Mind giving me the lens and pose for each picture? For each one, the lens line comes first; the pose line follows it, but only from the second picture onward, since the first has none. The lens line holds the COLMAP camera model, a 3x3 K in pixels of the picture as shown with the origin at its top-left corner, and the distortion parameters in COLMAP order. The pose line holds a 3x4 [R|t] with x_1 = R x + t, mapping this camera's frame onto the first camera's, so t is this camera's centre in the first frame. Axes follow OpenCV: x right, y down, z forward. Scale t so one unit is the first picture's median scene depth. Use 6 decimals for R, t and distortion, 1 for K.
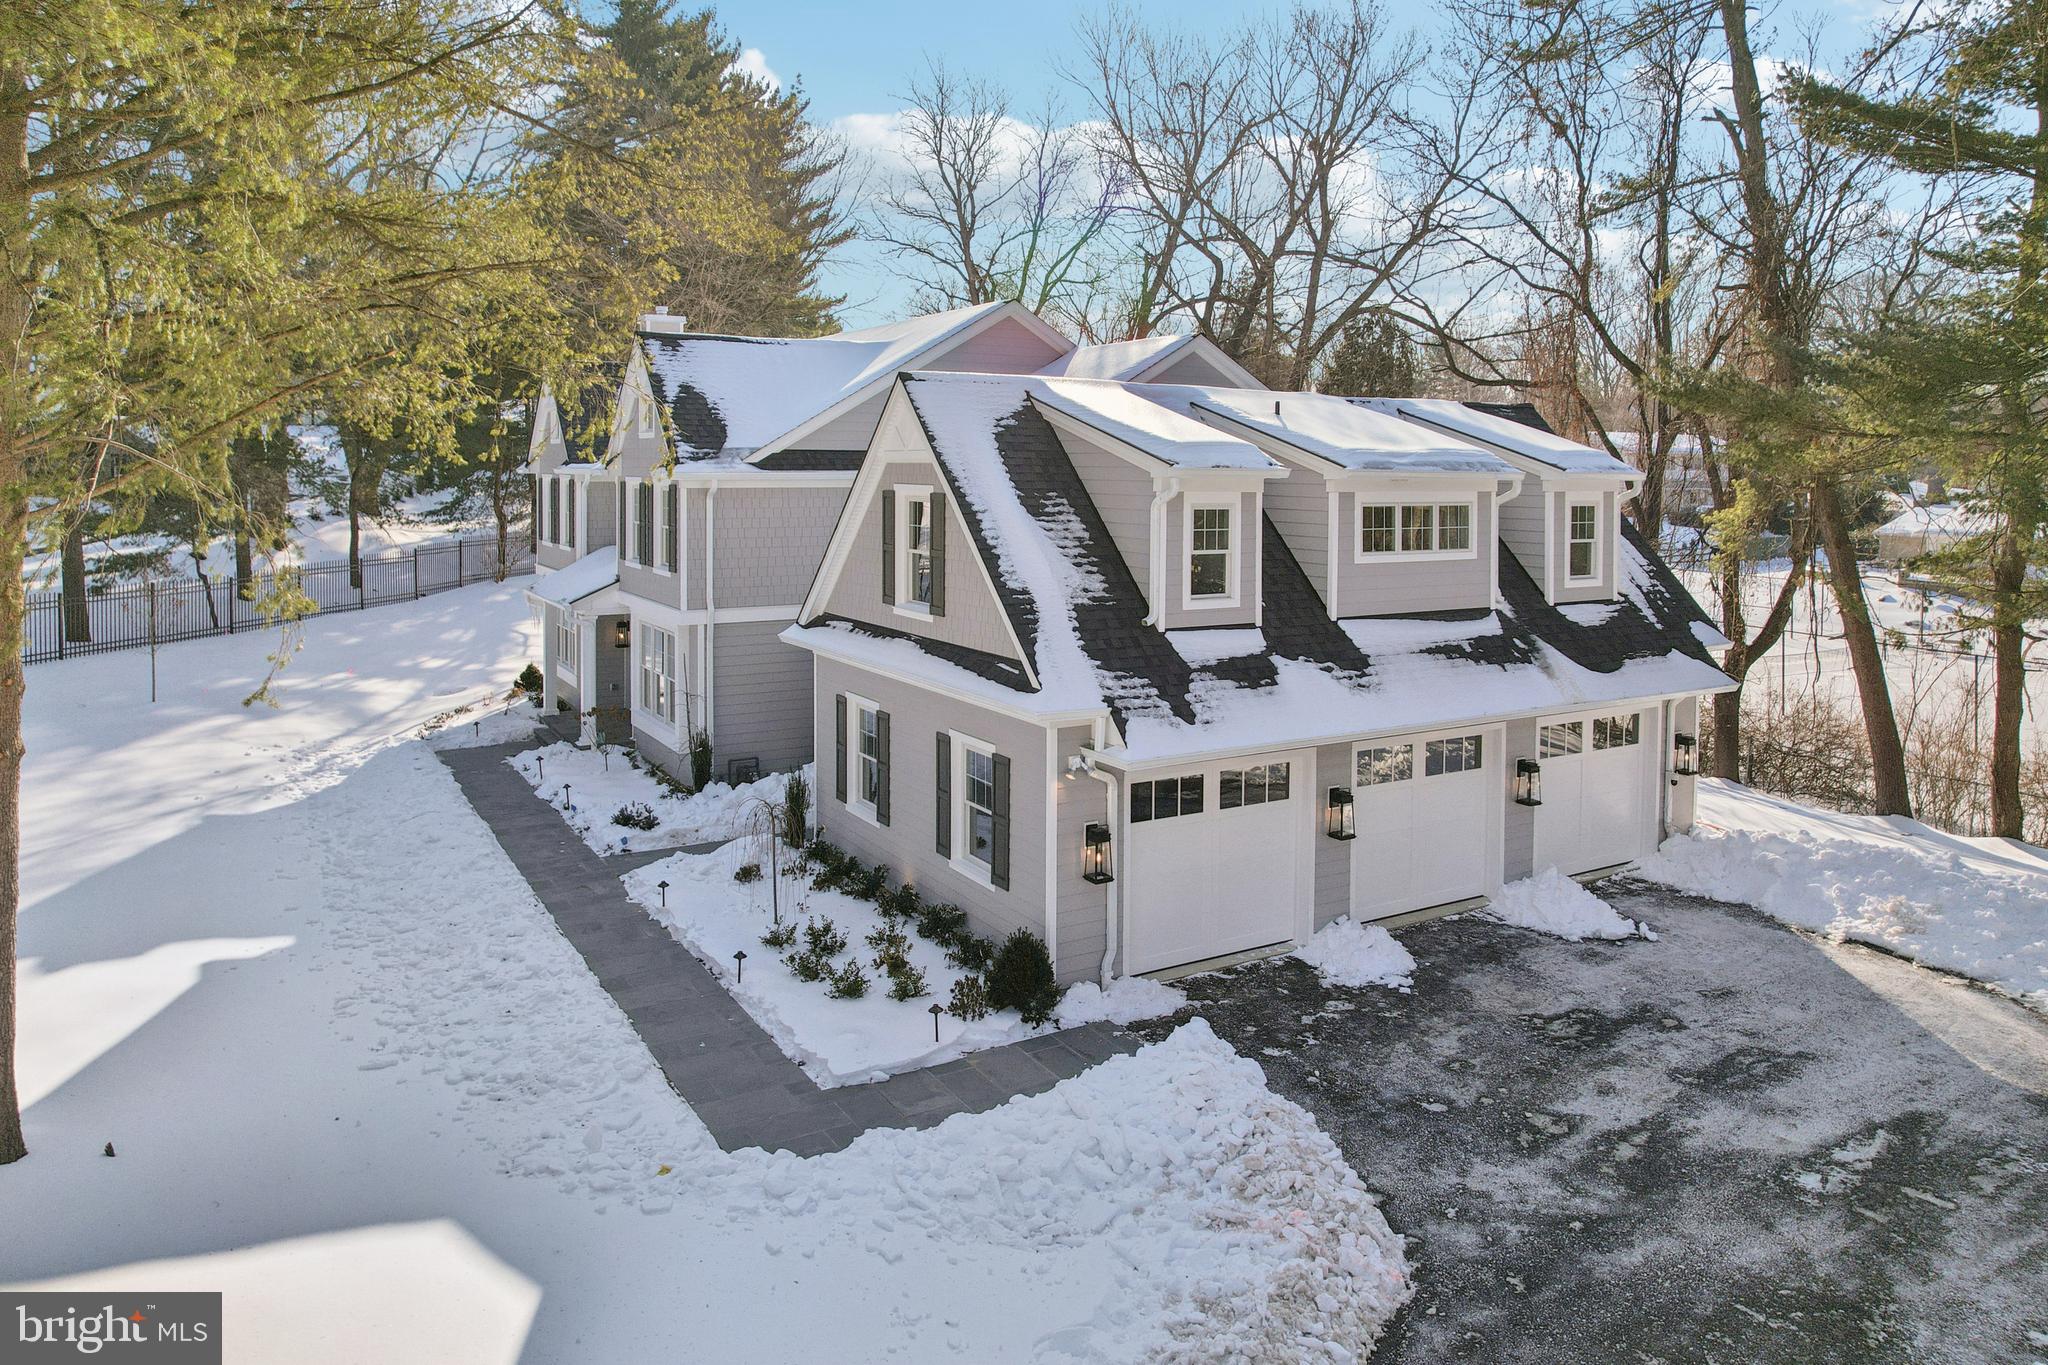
lens RADIAL K [[1354.4, 0, 1024.4], [0, 1354.4, 534.4], [0, 0, 1]] dist [-0.049686, -0.000380]
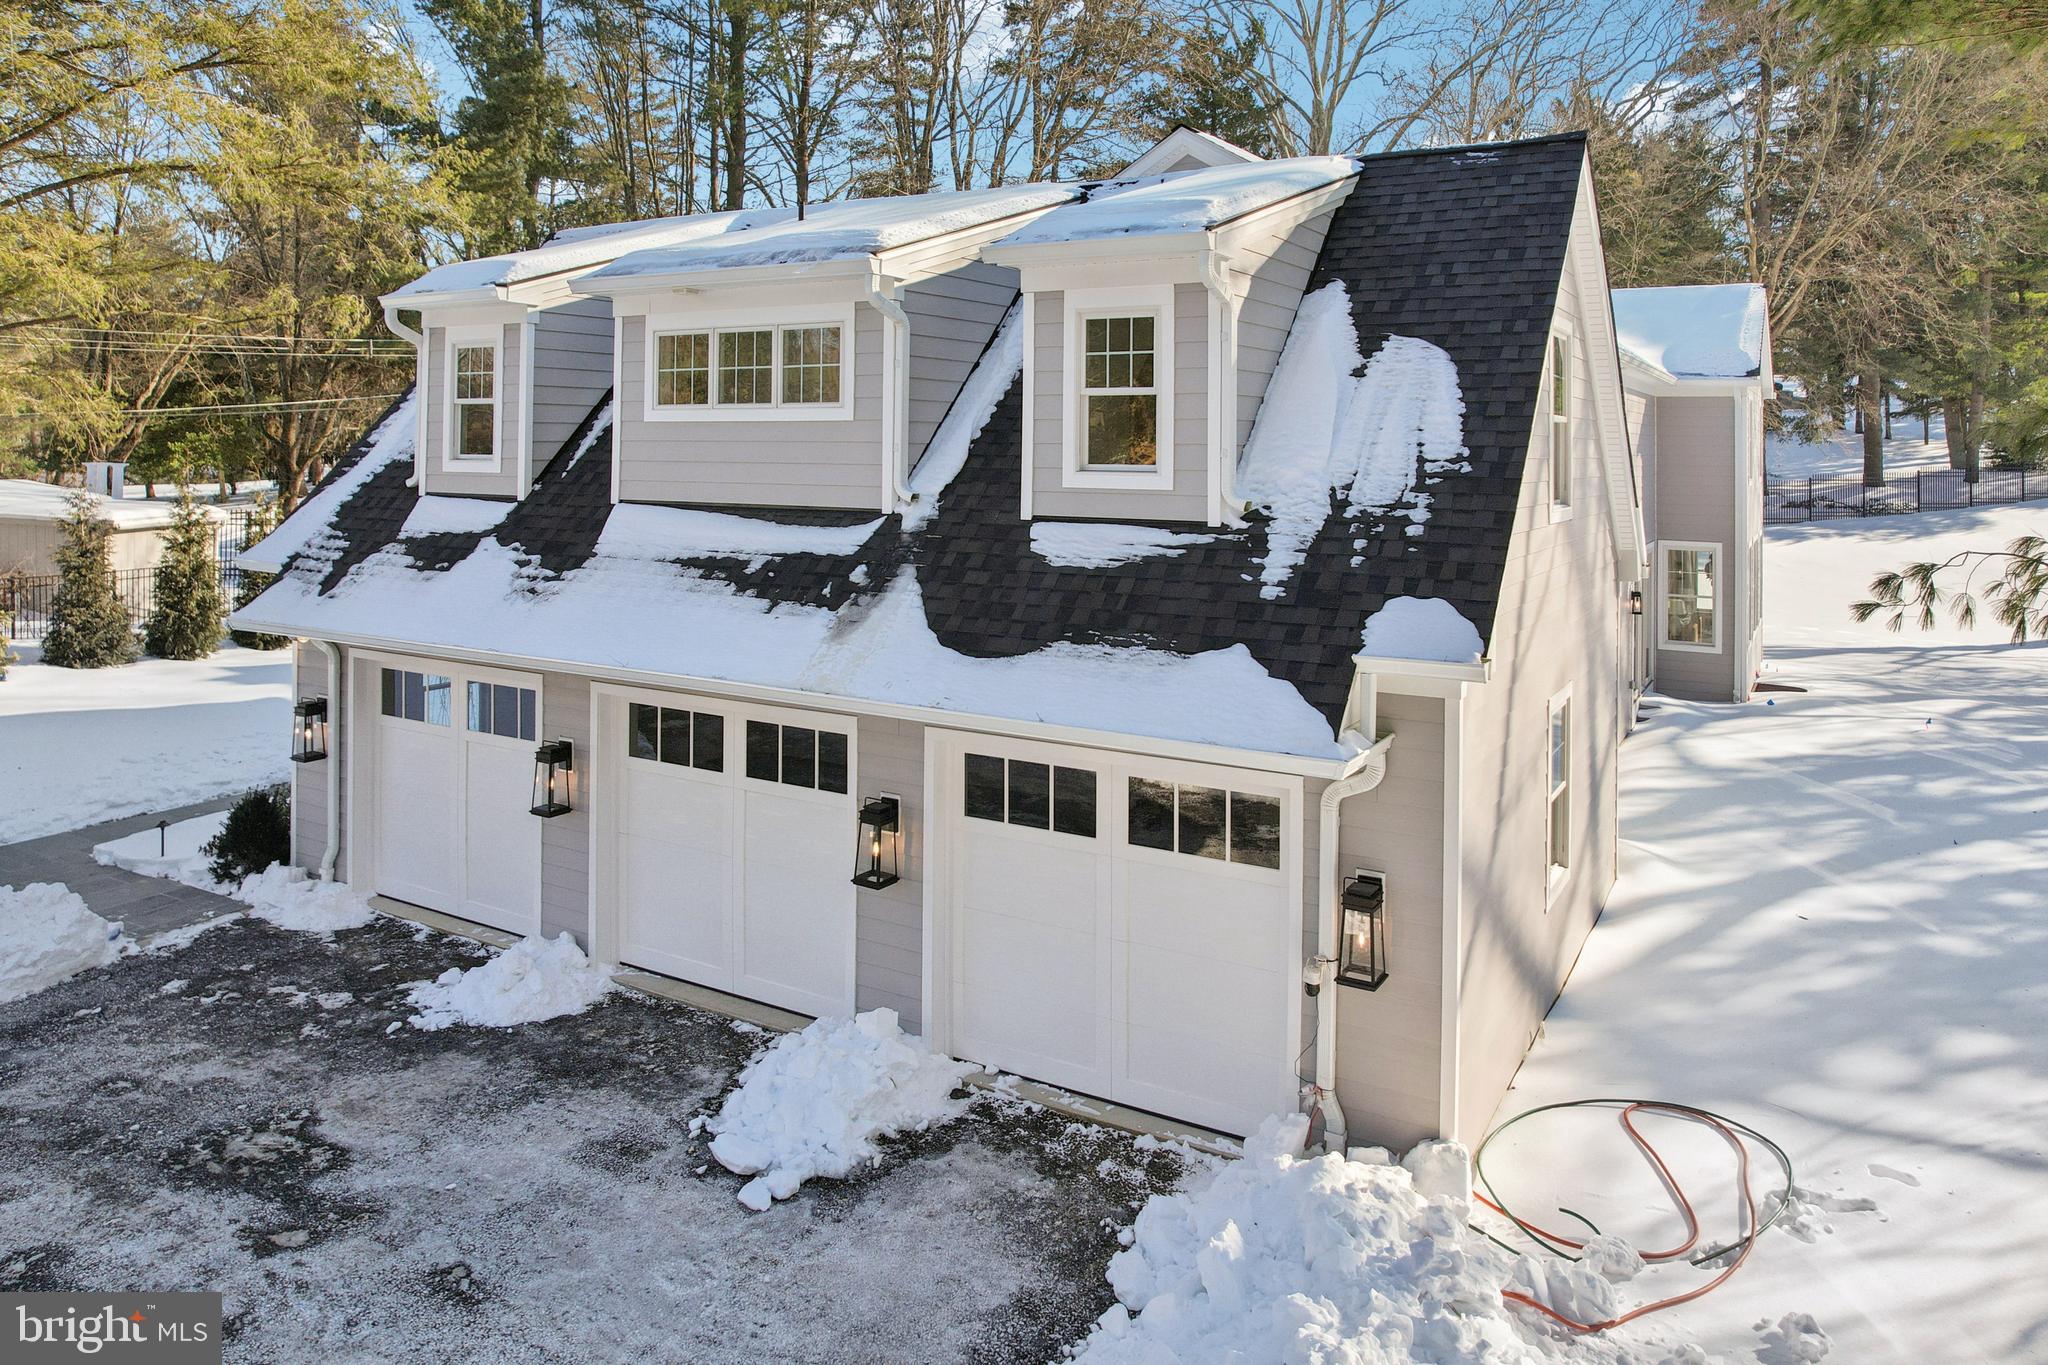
lens RADIAL K [[1369.2, 0, 1038.2], [0, 1369.2, 489.0], [0, 0, 1]] dist [-0.028897, 0.001929]
pose [[0.492461, 0.022026, -0.870056, 0.975272], [-0.045686, 0.998956, -0.000570, 0.048741], [0.869134, 0.040030, 0.492953, 0.875987]]
